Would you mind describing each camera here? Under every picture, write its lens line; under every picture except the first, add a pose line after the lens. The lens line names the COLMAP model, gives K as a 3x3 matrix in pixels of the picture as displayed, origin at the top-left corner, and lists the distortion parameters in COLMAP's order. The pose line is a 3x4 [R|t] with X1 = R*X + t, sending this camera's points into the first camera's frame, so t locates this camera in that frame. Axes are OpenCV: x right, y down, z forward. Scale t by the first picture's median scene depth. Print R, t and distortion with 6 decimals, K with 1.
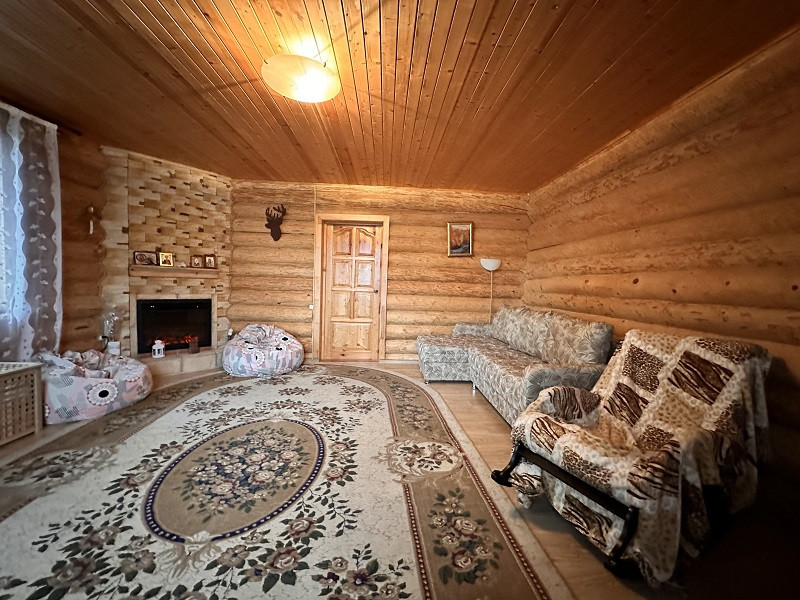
lens RADIAL K [[318.4, 0, 399.5], [0, 318.4, 298.0], [0, 0, 1]] dist [-0.002144, 0.000043]
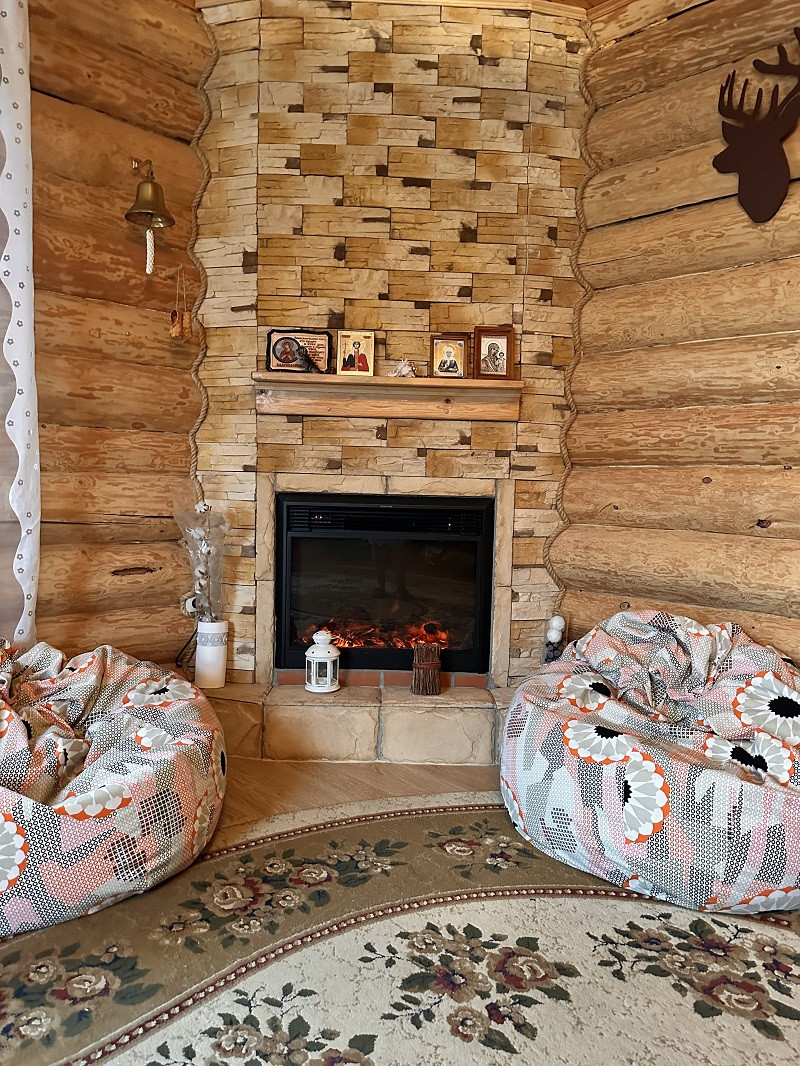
lens RADIAL K [[746.5, 0, 400.0], [0, 746.5, 533.0], [0, 0, 1]] dist [0.088191, -0.118307]
pose [[0.683141, 0.039058, -0.729242, -0.216059], [-0.035267, 0.999168, 0.020478, 0.026017], [0.729435, 0.011729, 0.683950, 0.589856]]
